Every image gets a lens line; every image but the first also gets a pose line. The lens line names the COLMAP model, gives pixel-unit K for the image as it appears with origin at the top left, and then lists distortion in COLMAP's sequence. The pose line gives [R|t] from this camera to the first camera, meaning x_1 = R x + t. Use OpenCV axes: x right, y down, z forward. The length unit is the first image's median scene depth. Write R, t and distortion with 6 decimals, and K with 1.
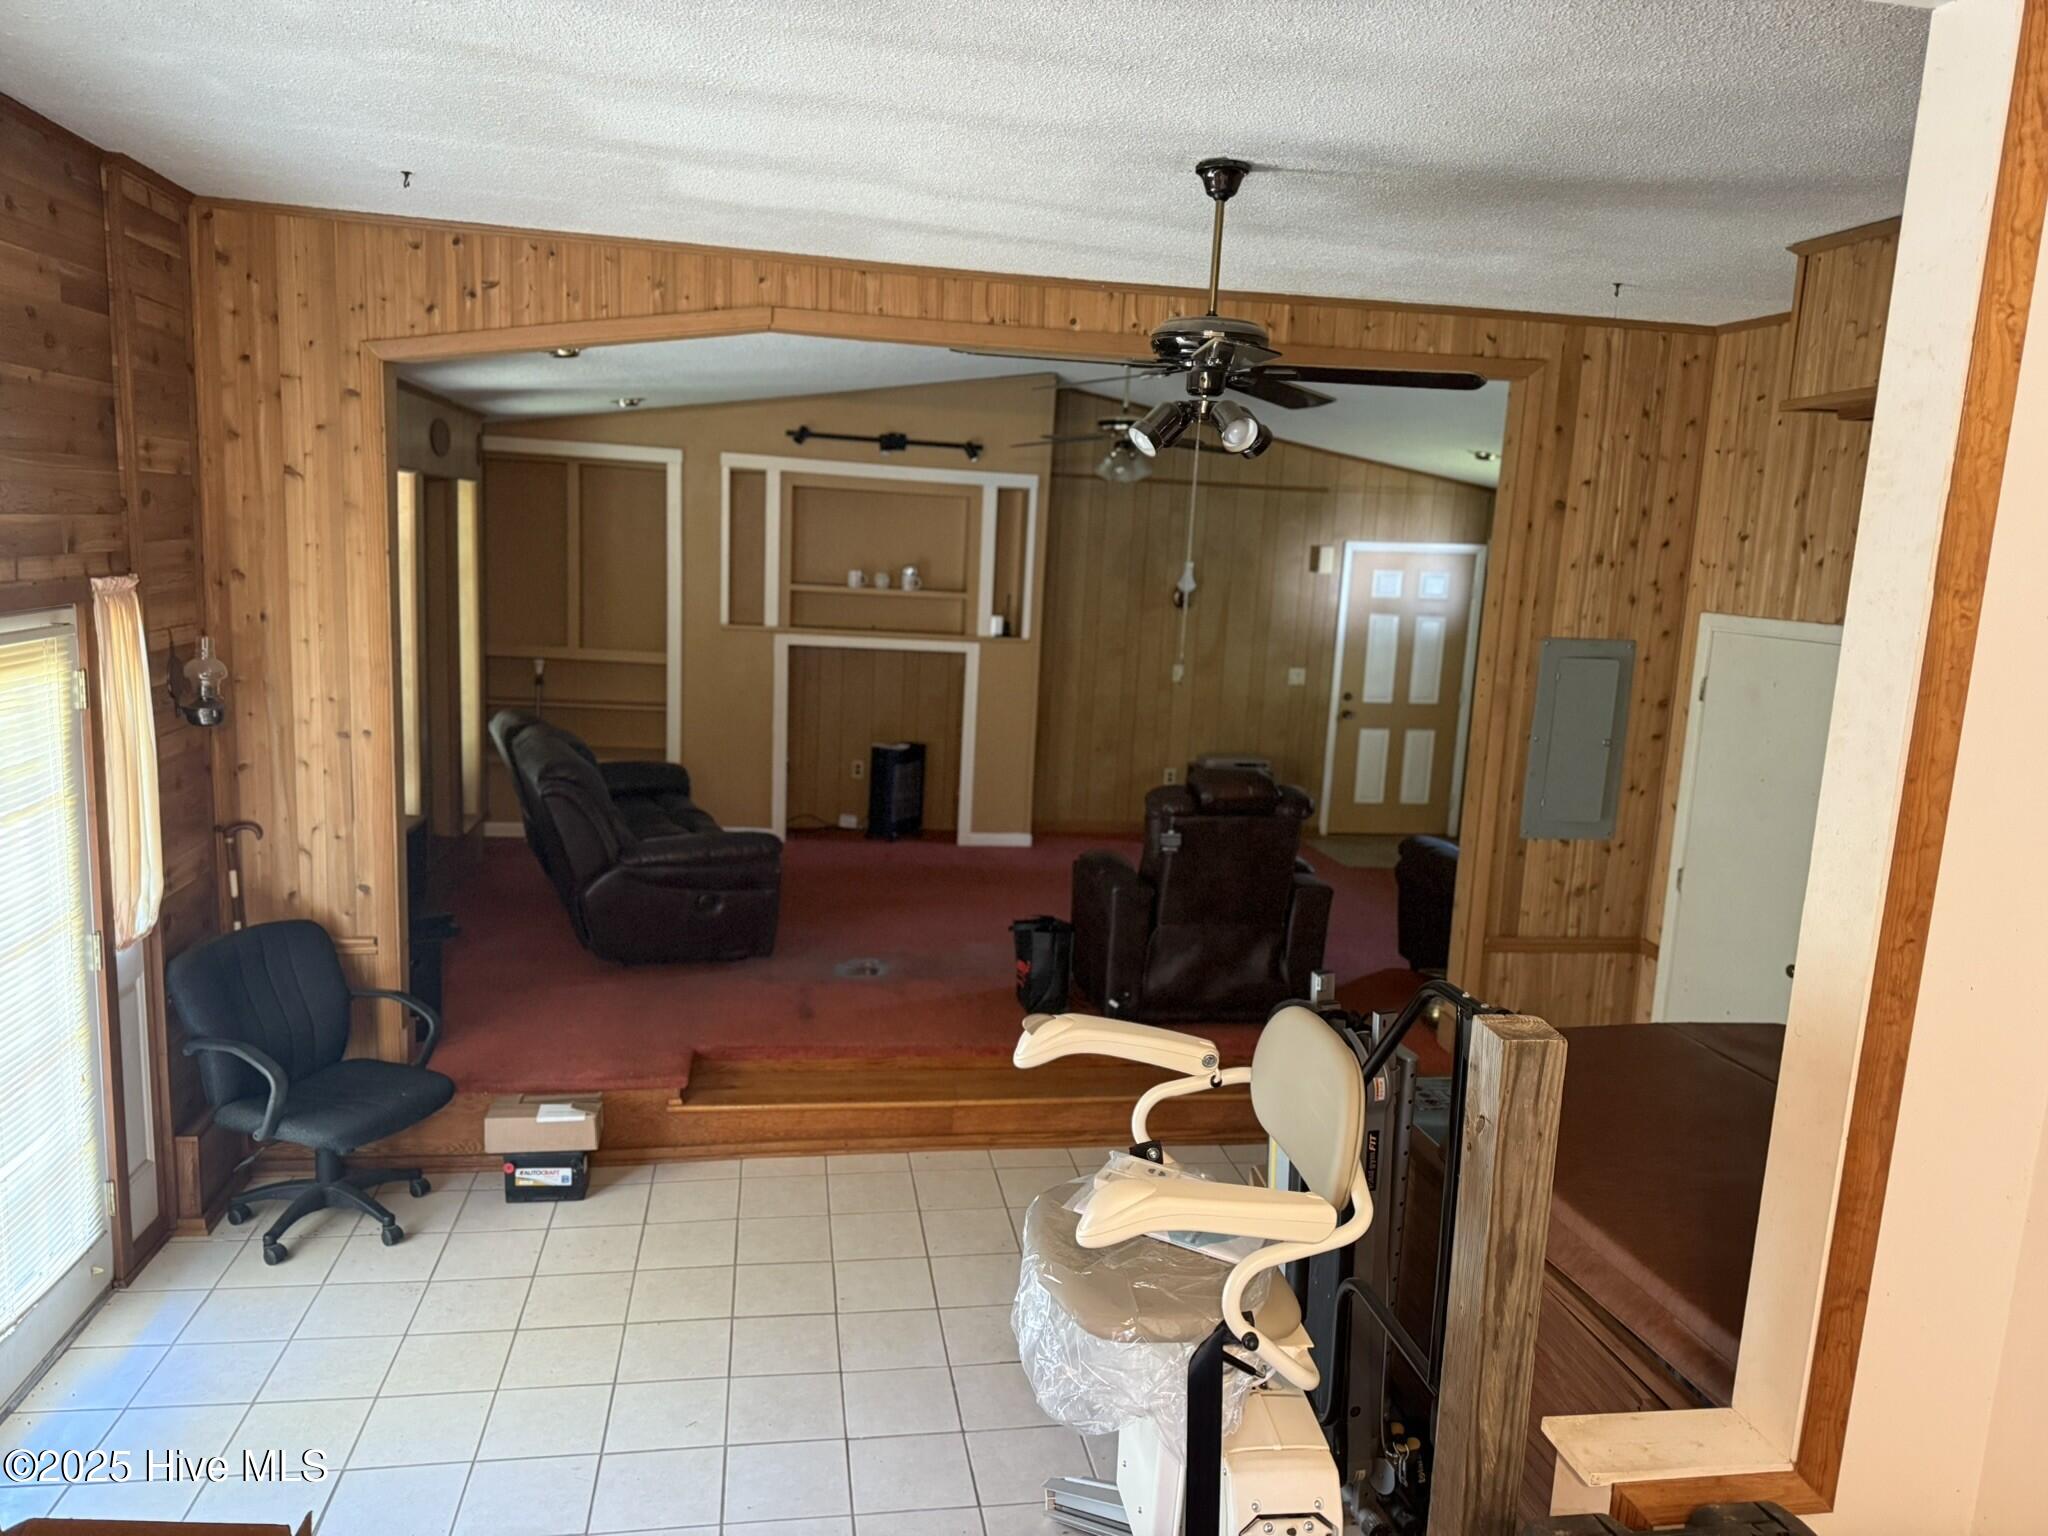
lens RADIAL K [[1447.1, 0, 1010.5], [0, 1447.1, 788.9], [0, 0, 1]] dist [0.027125, -0.022501]
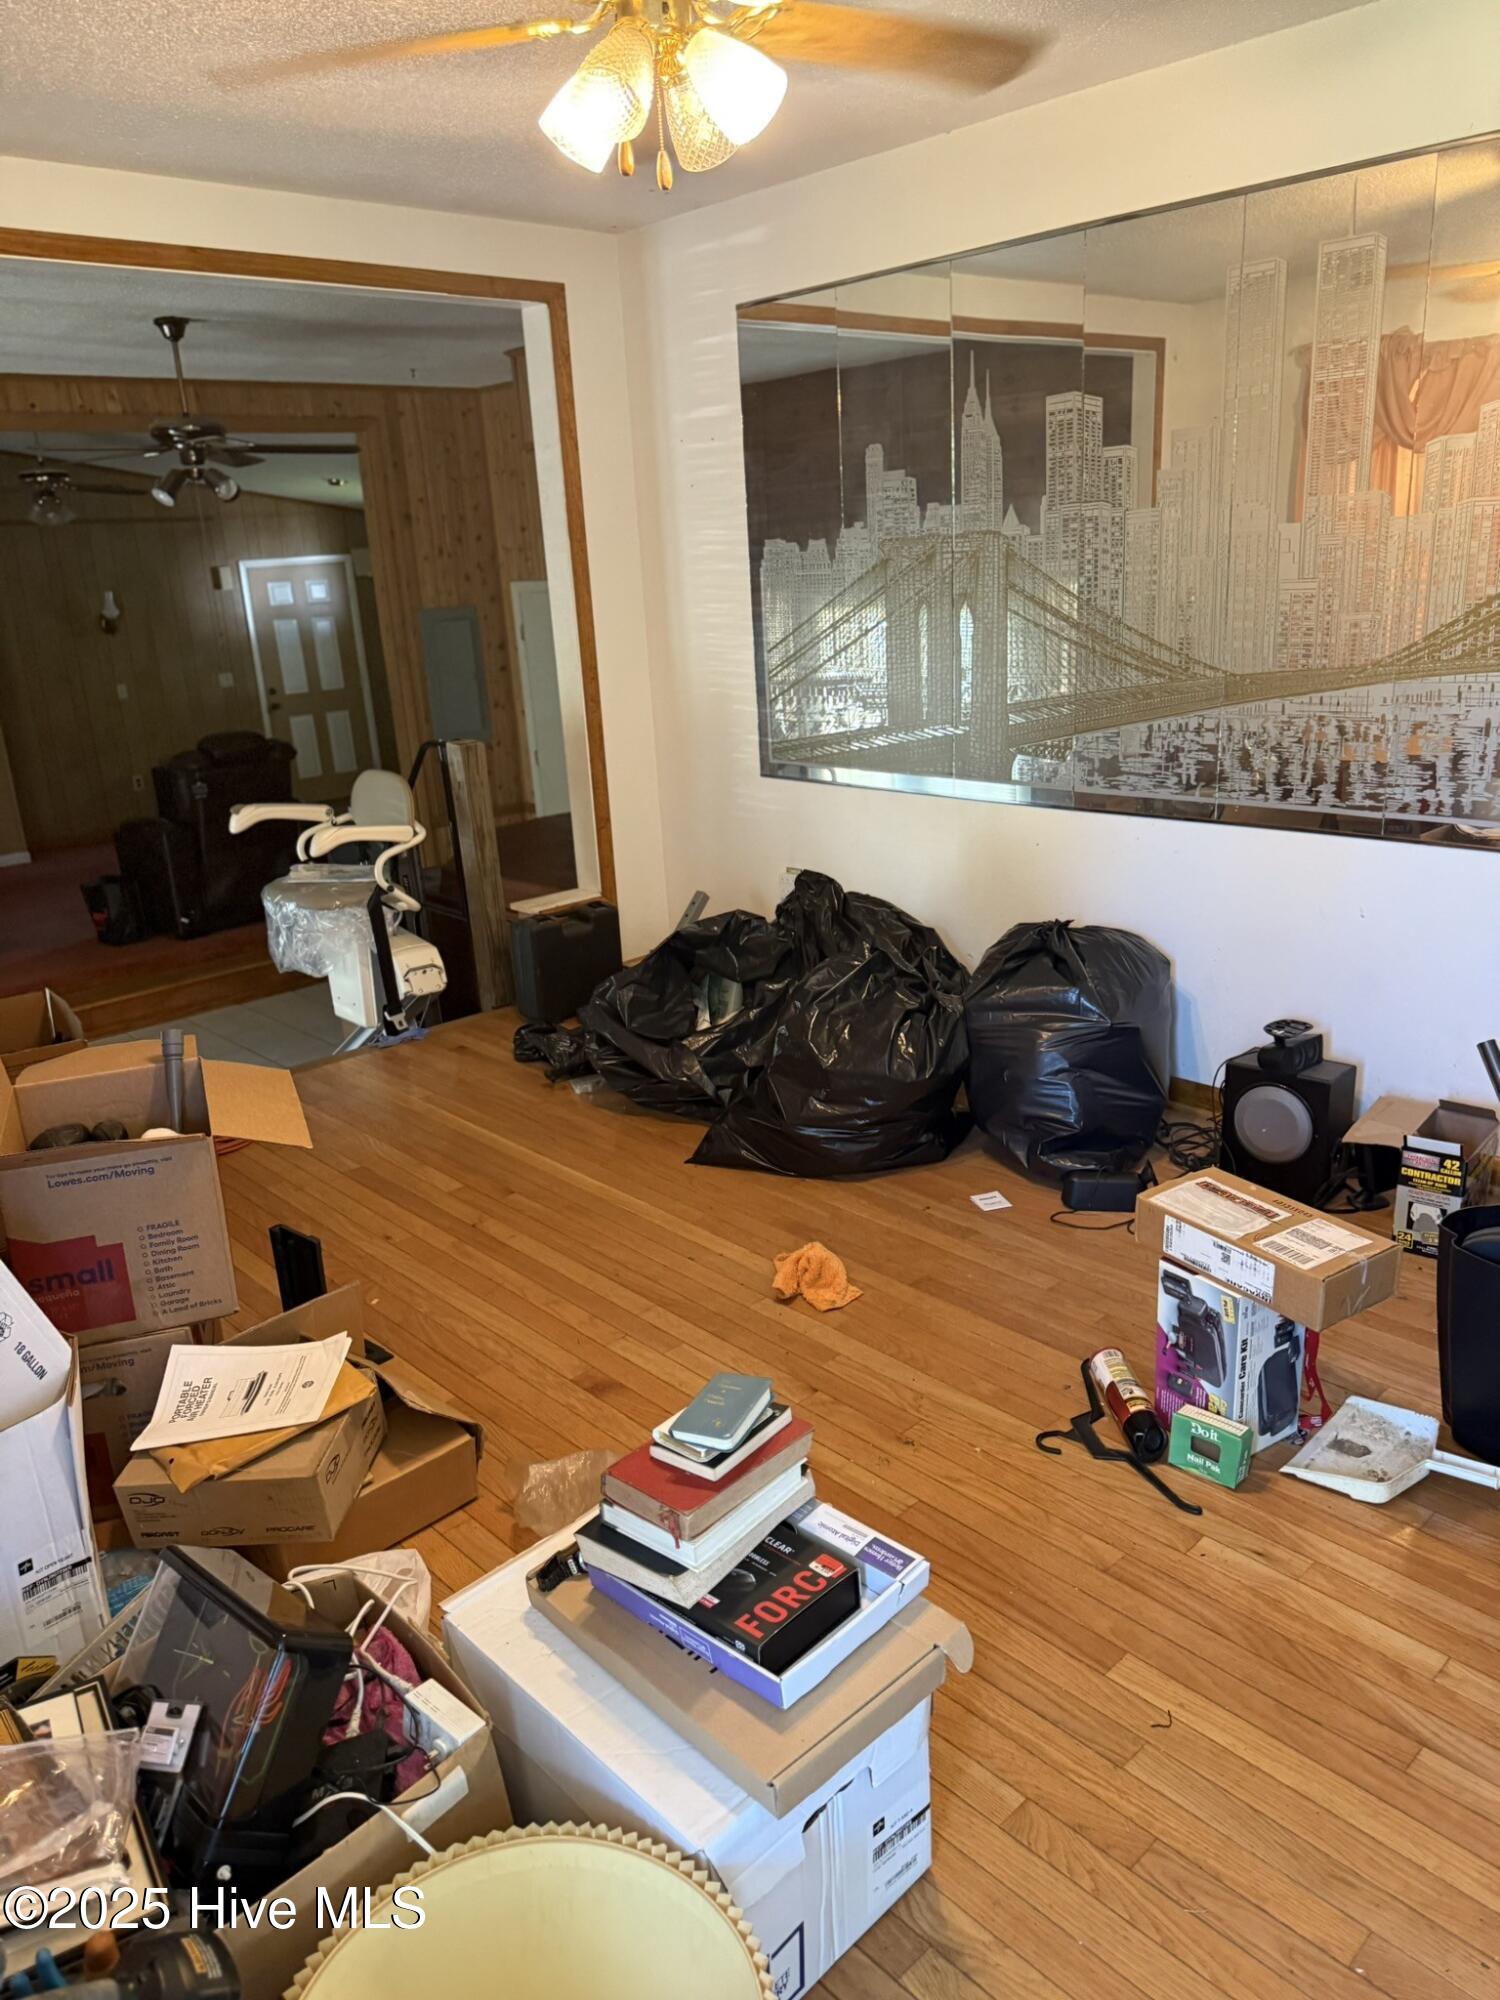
lens RADIAL K [[1413.2, 0, 771.7], [0, 1413.2, 1010.6], [0, 0, 1]] dist [0.027125, -0.022501]
pose [[0.816589, -0.263484, 0.513574, -0.190768], [0.190244, 0.962878, 0.191504, 0.081404], [-0.544967, -0.058676, 0.836402, -0.434744]]
